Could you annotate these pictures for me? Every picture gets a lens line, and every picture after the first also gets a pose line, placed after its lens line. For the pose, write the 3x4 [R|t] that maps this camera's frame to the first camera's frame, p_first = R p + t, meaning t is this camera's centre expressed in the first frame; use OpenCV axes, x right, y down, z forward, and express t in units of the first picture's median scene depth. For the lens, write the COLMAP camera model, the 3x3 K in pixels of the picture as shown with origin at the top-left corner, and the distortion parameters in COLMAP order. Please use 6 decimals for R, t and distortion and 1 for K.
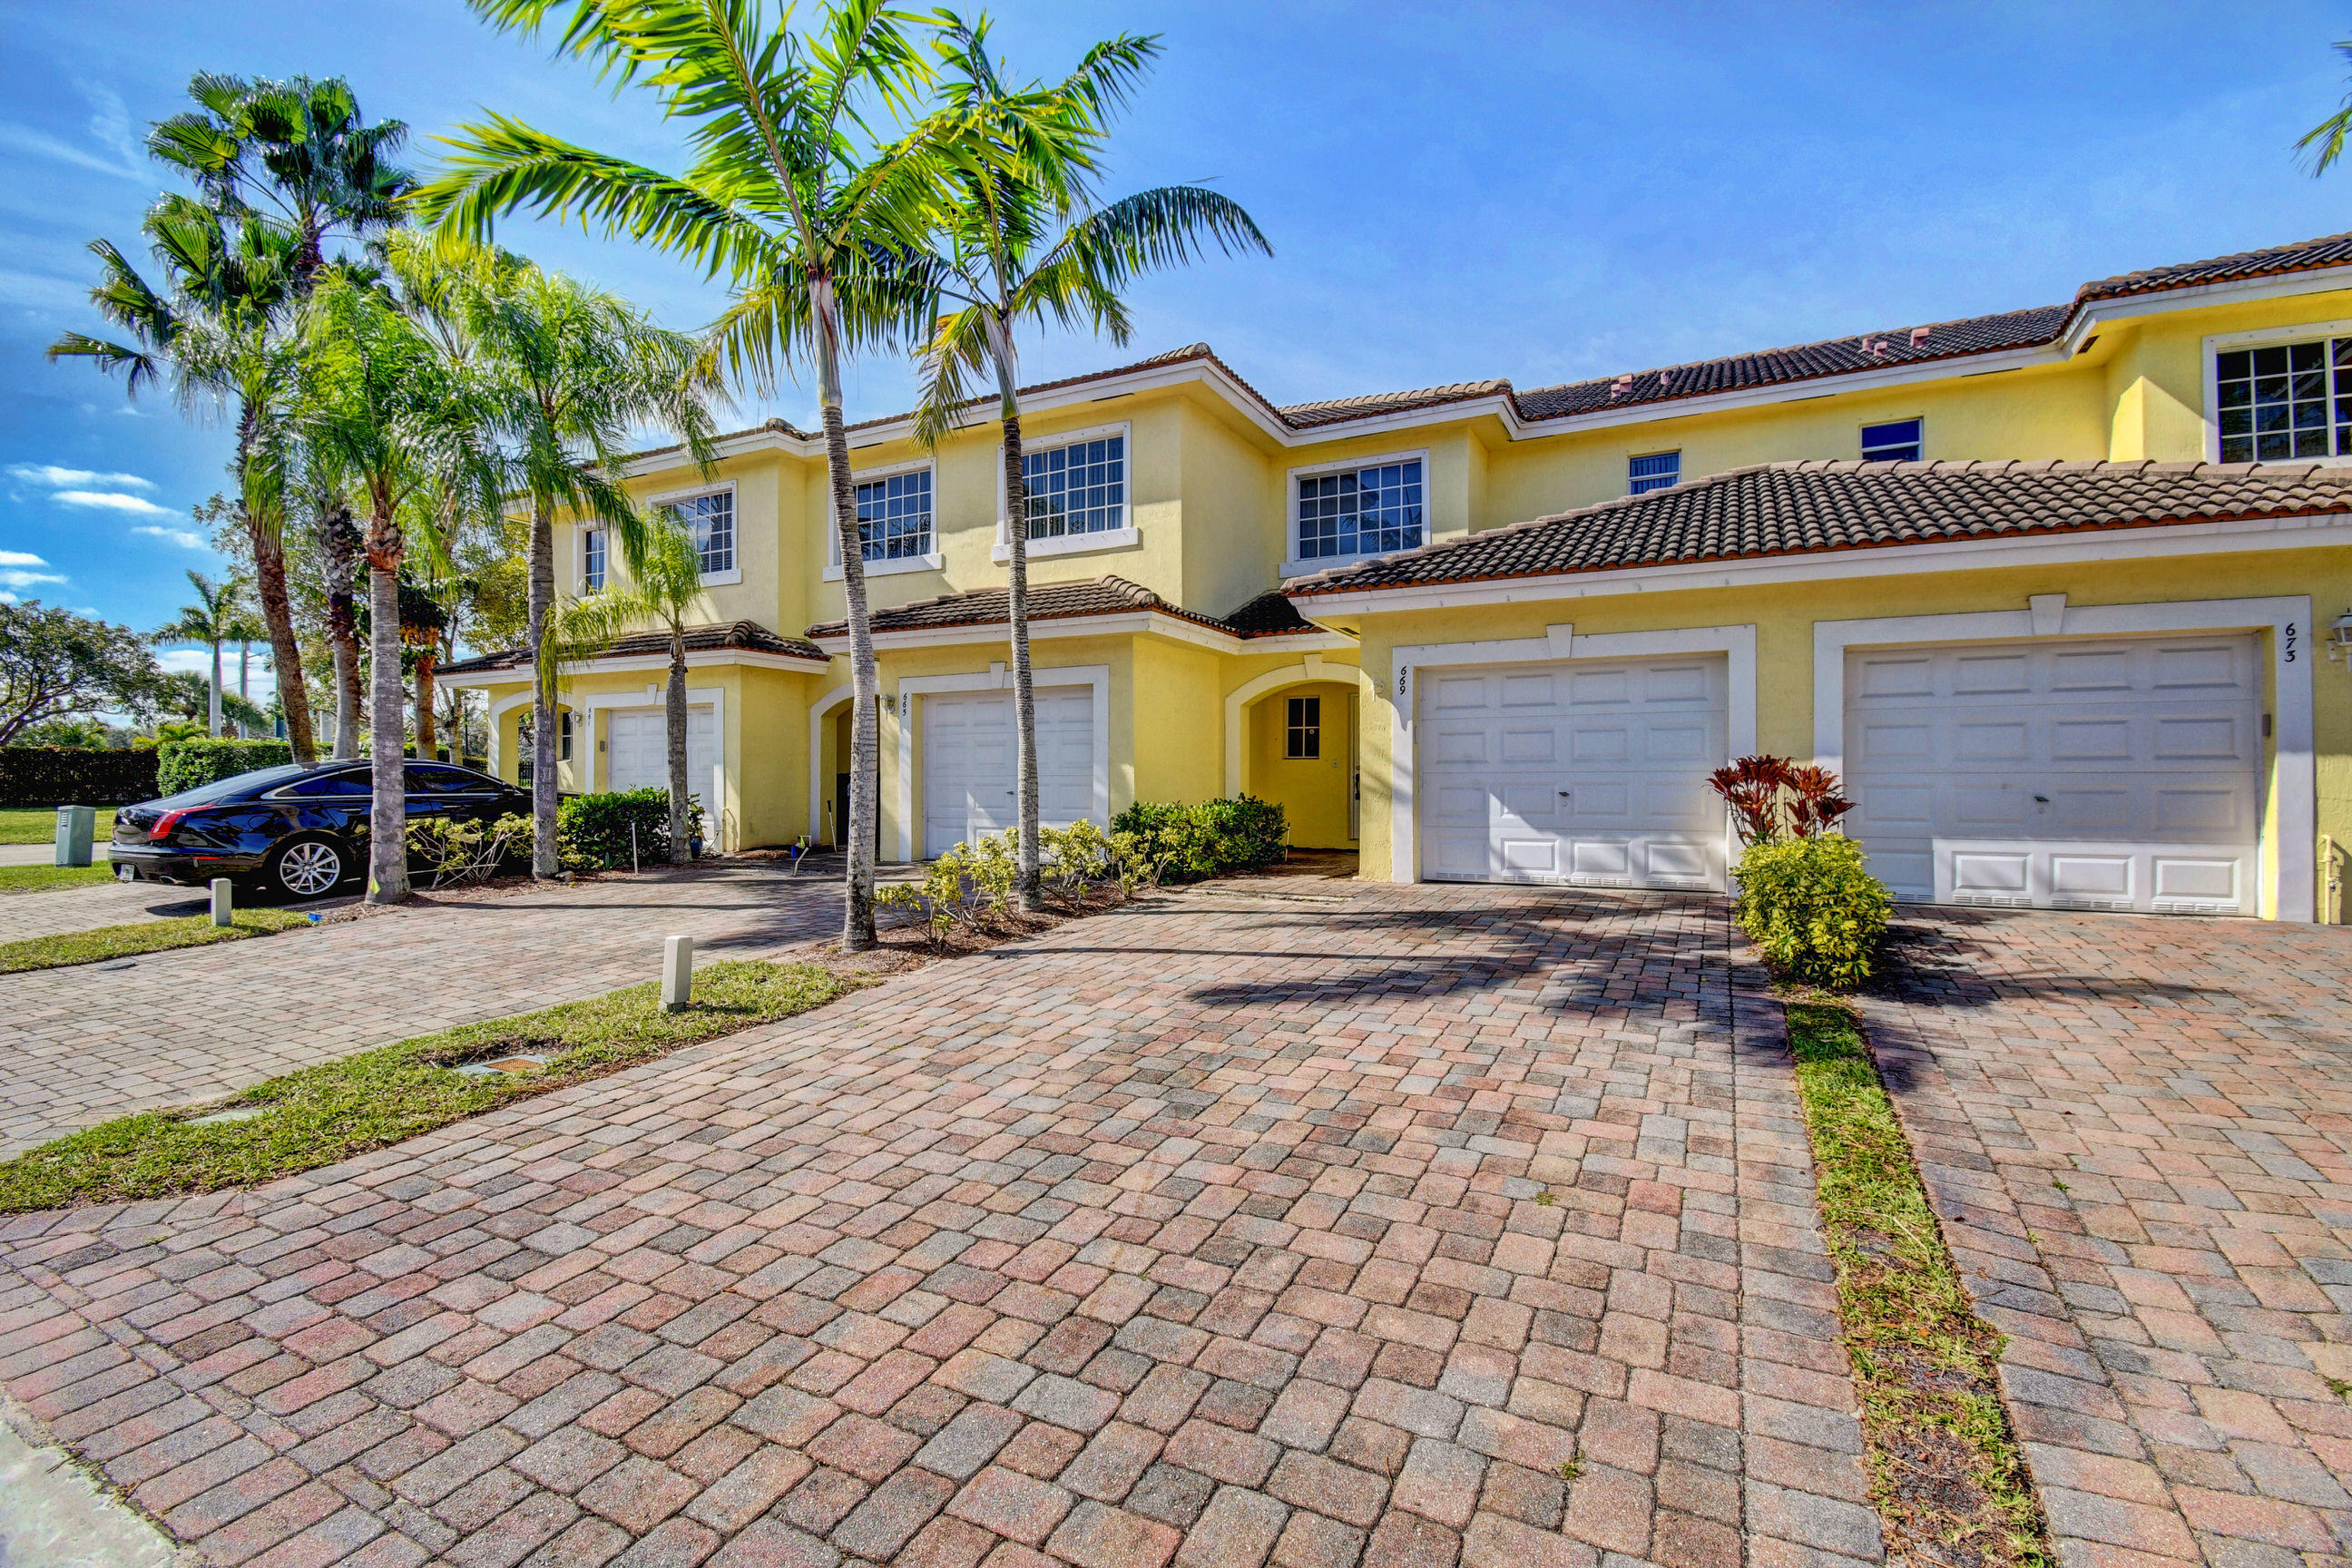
lens RADIAL K [[1049.0, 0, 1174.9], [0, 1049.0, 774.2], [0, 0, 1]] dist [0.011878, -0.020686]
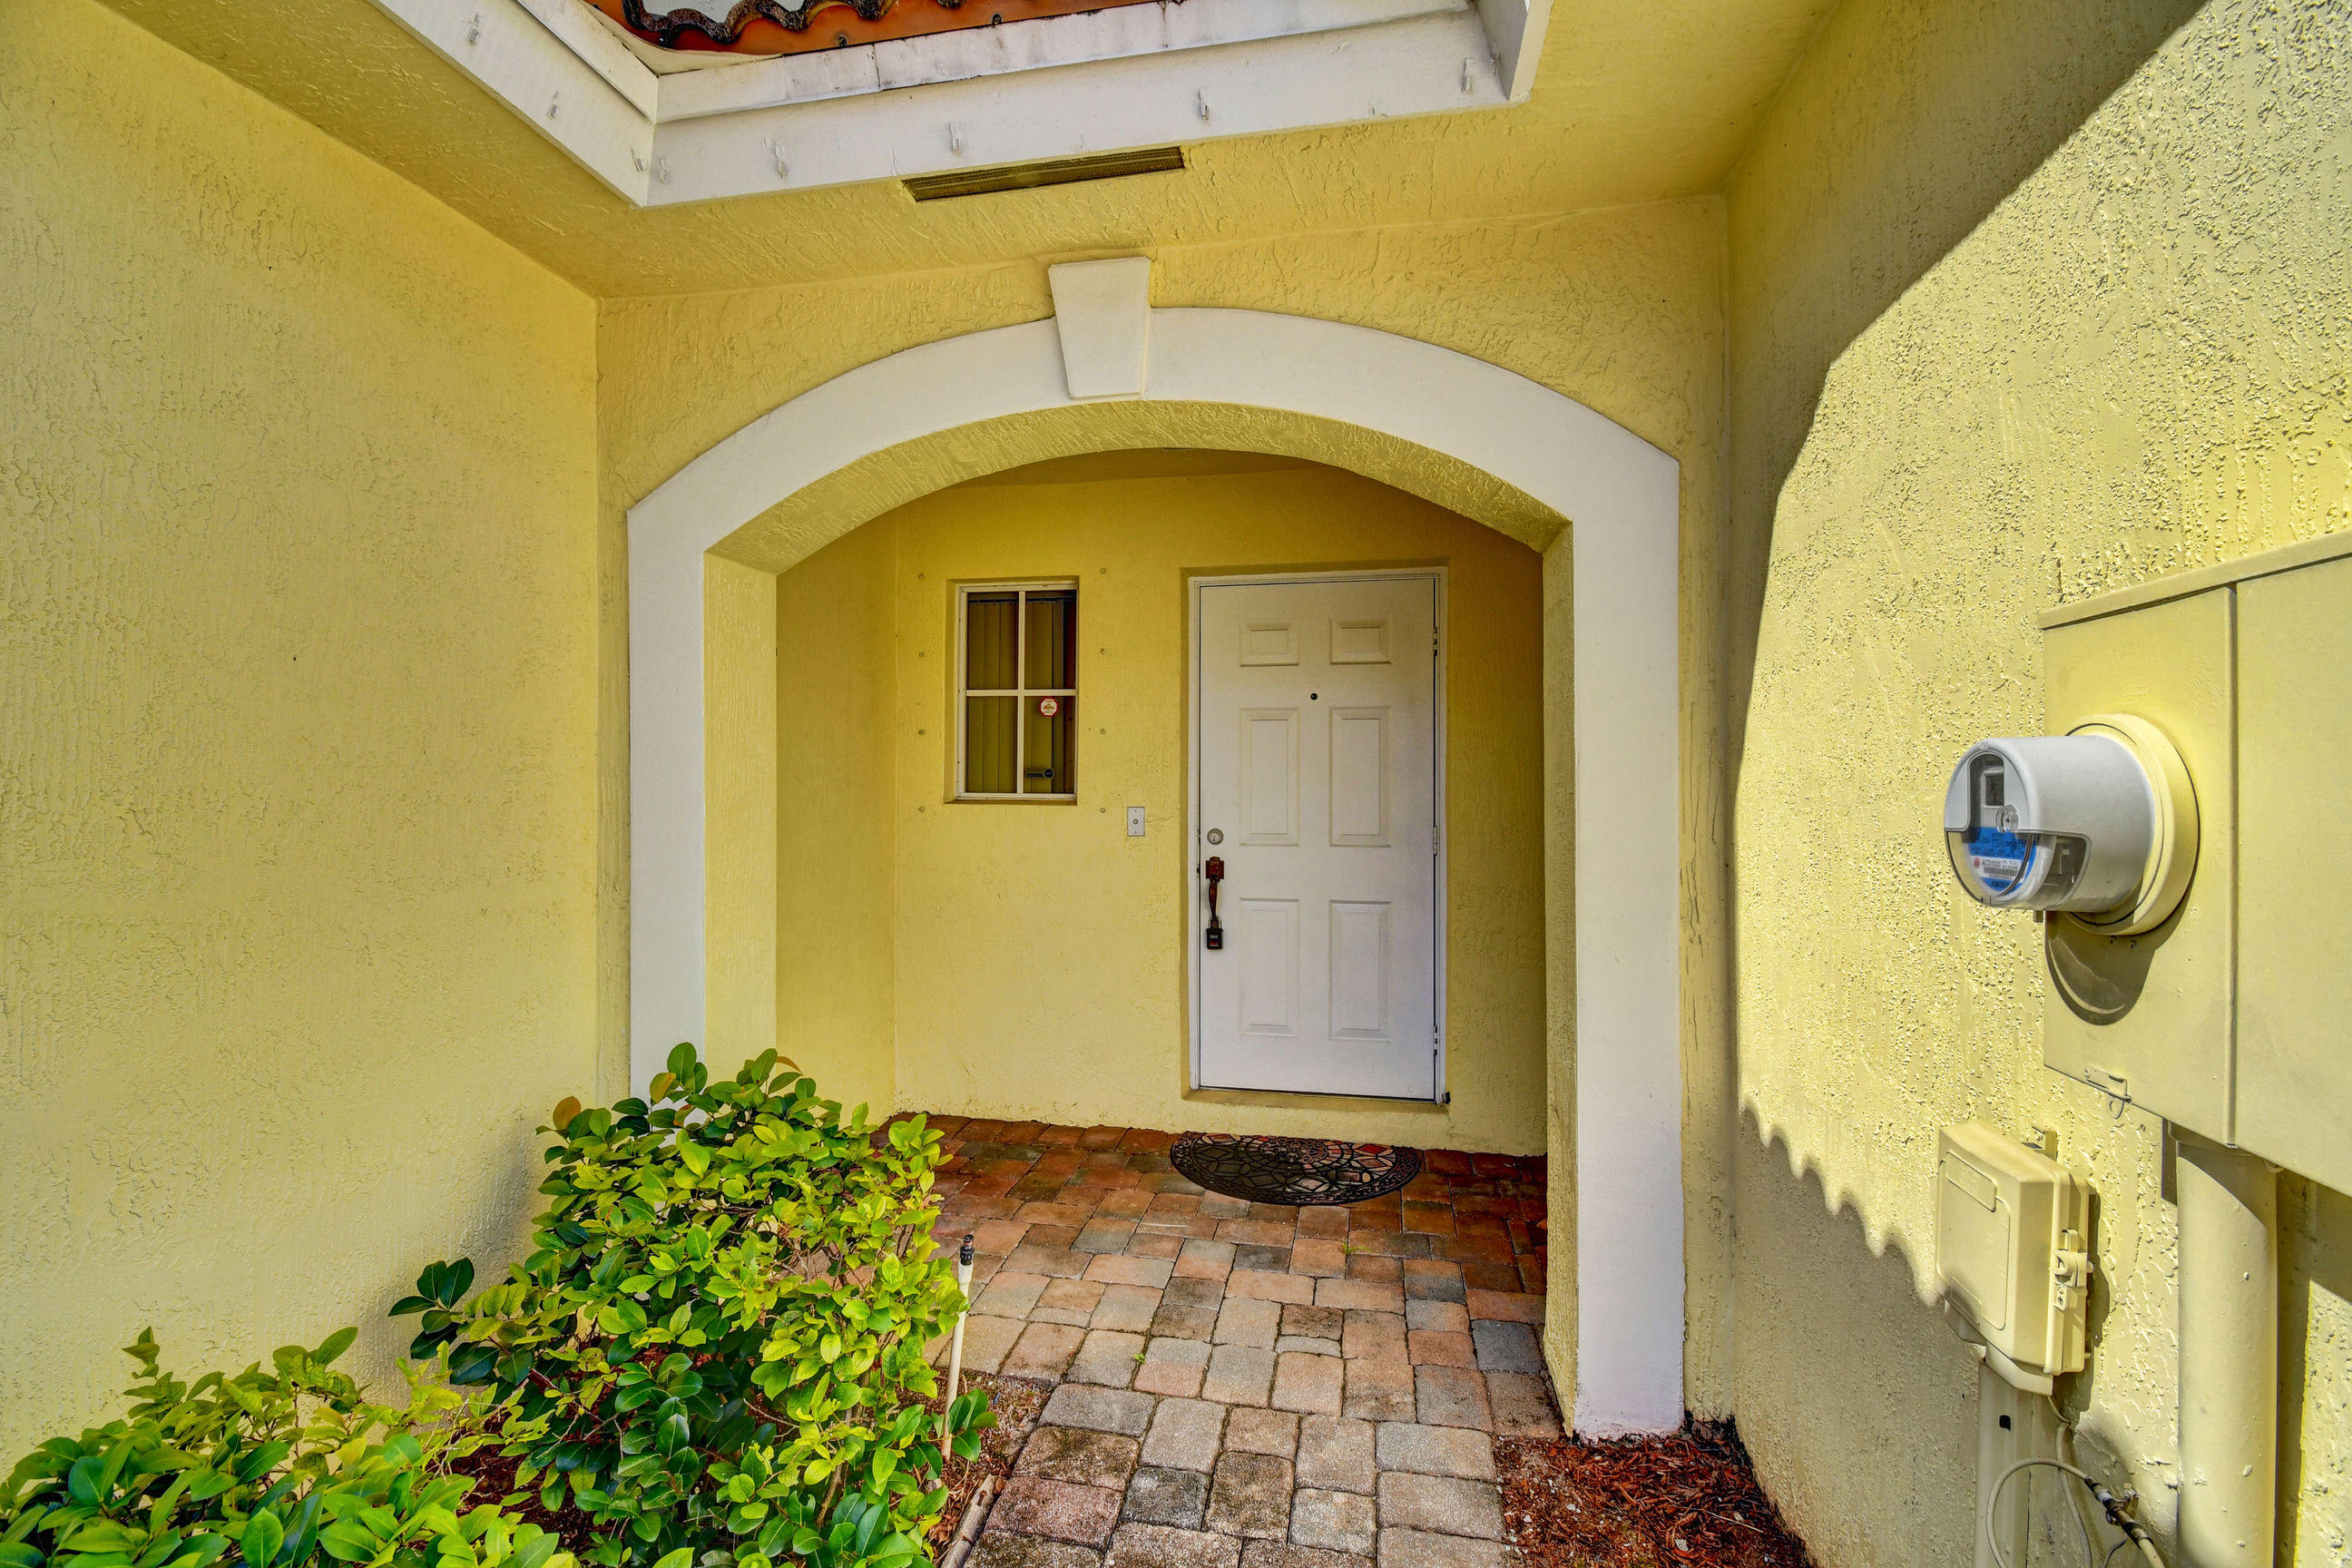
lens RADIAL K [[1049.0, 0, 1164.5], [0, 1049.0, 776.1], [0, 0, 1]] dist [0.011878, -0.020686]
pose [[0.960023, 0.000099, 0.279923, 0.119179], [-0.002136, 0.999973, 0.006971, -0.034803], [-0.279915, -0.007290, 0.959997, 1.063328]]
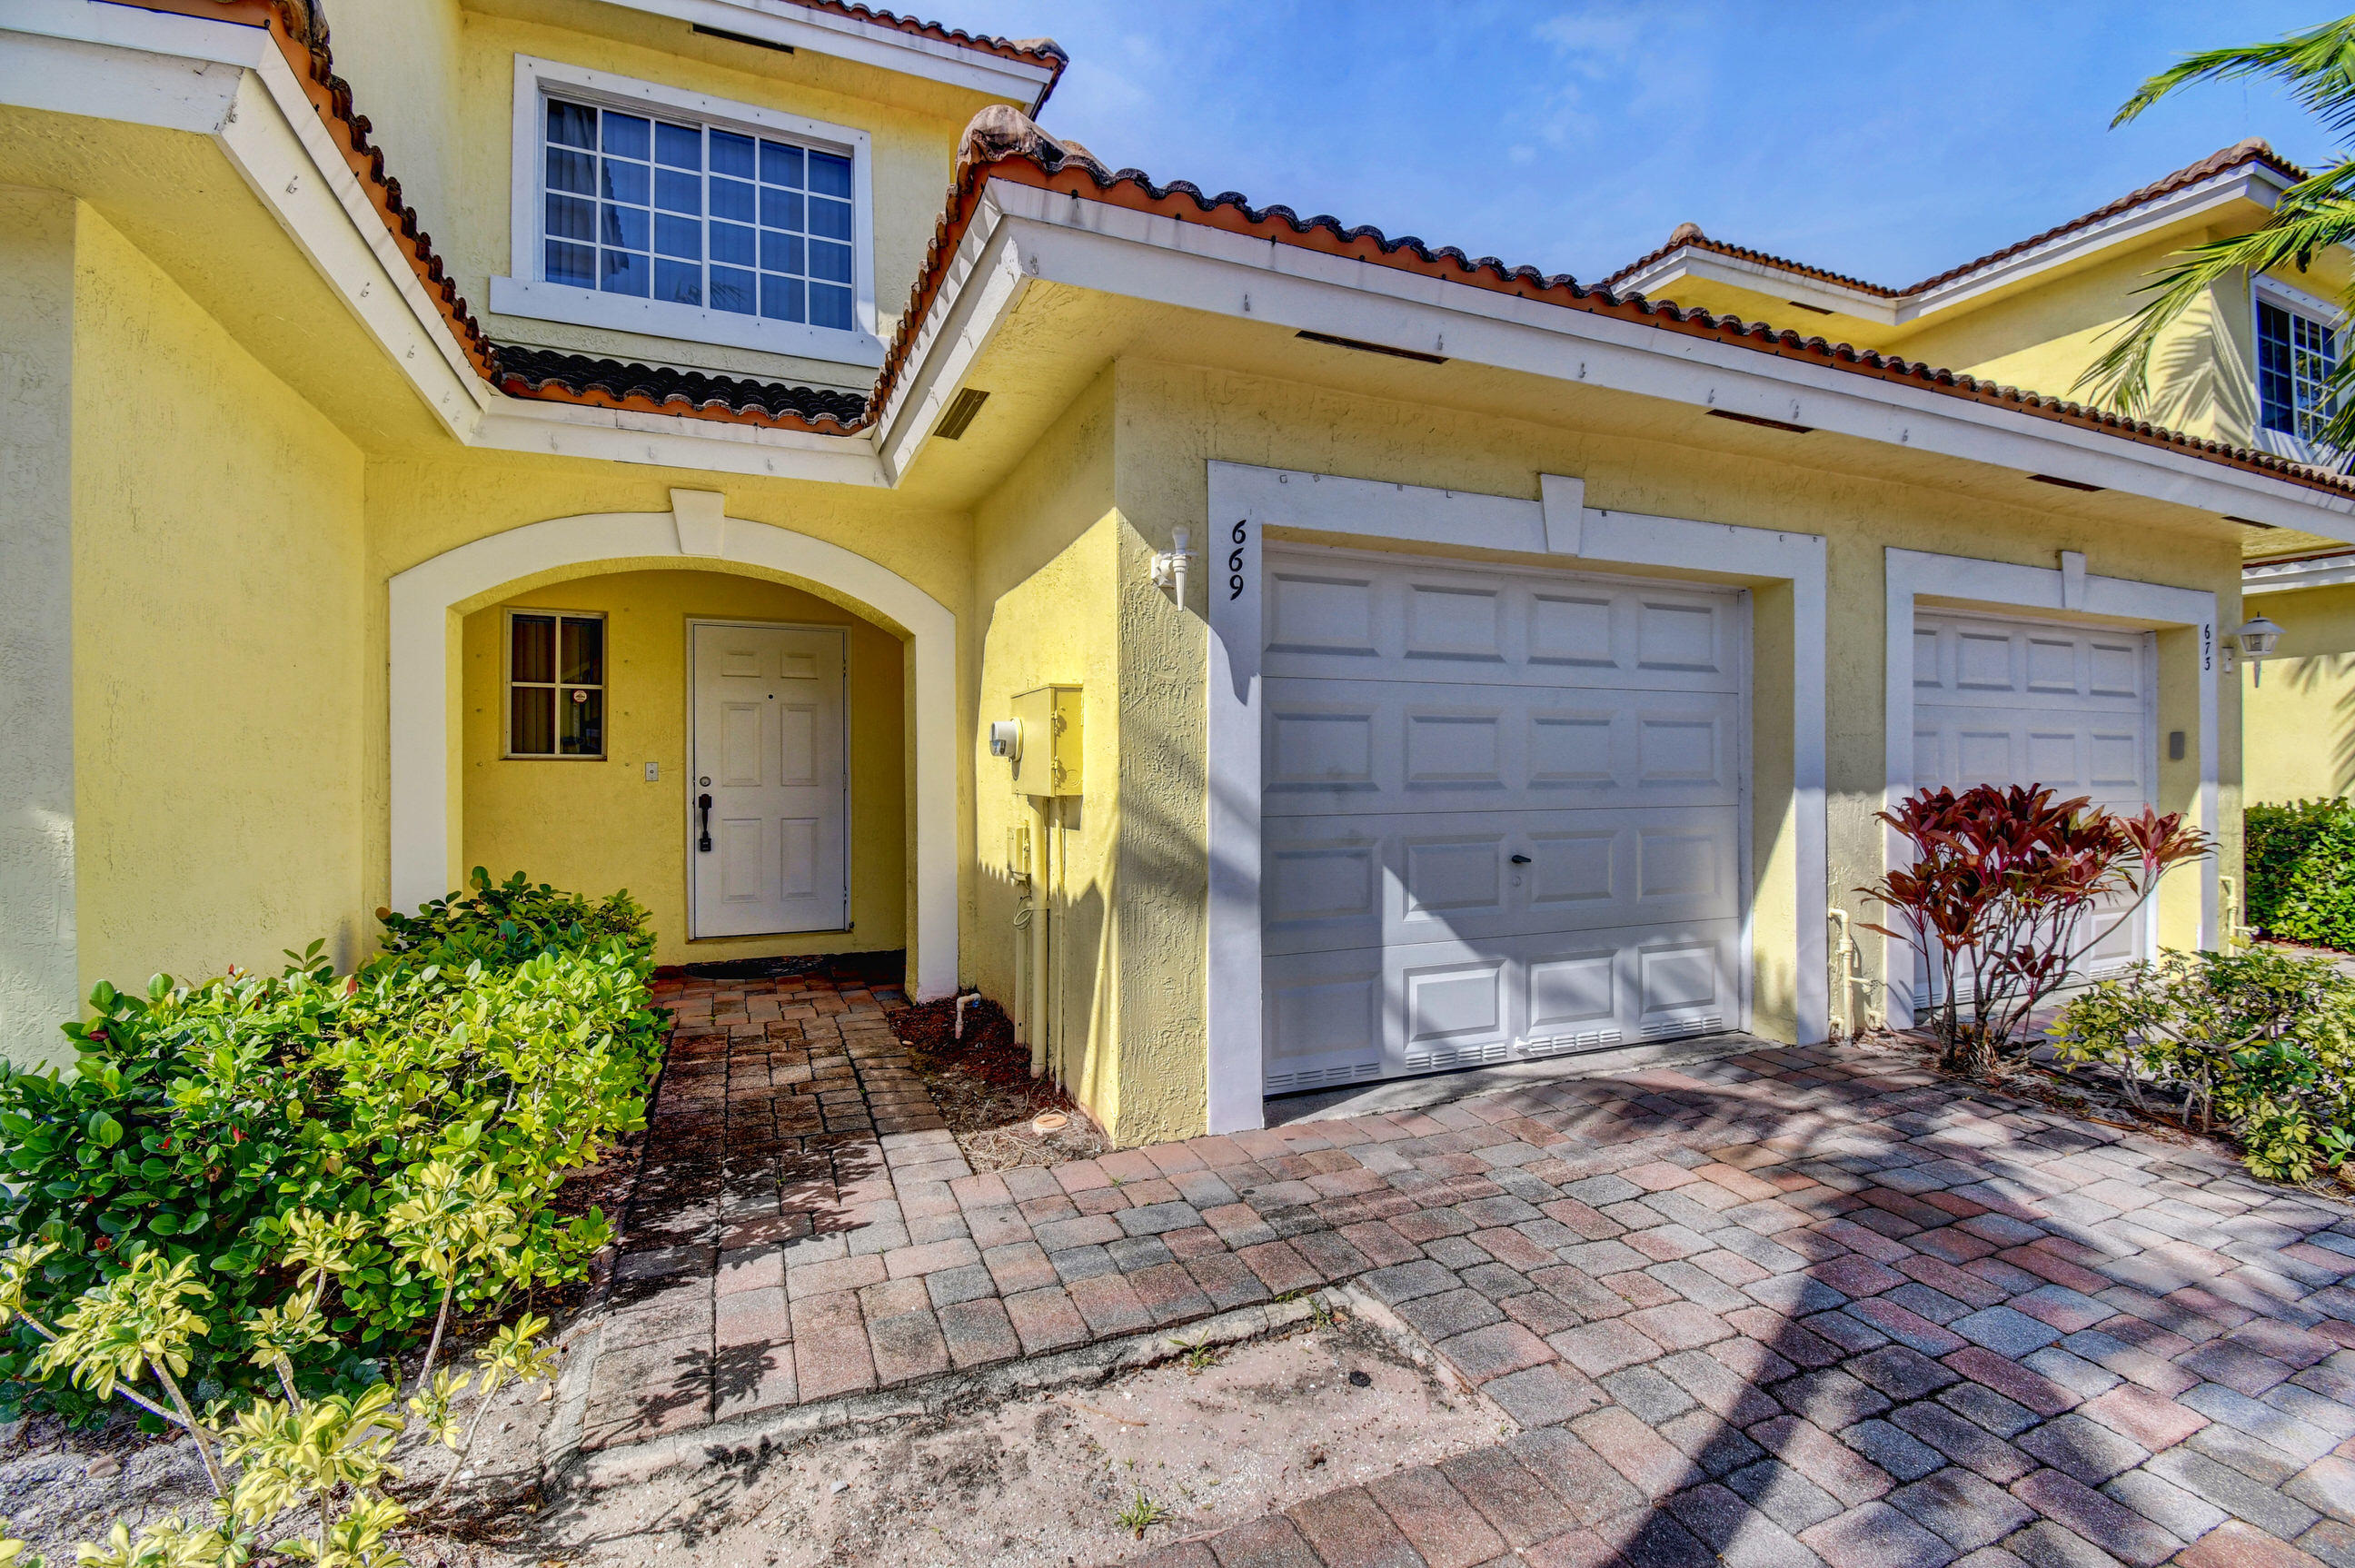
lens RADIAL K [[1050.2, 0, 1186.6], [0, 1050.2, 773.1], [0, 0, 1]] dist [0.011878, -0.020686]
pose [[0.628874, -0.003244, 0.777500, -0.069902], [-0.005011, 0.999954, 0.008225, -0.020480], [-0.777491, -0.009069, 0.628829, 0.802226]]
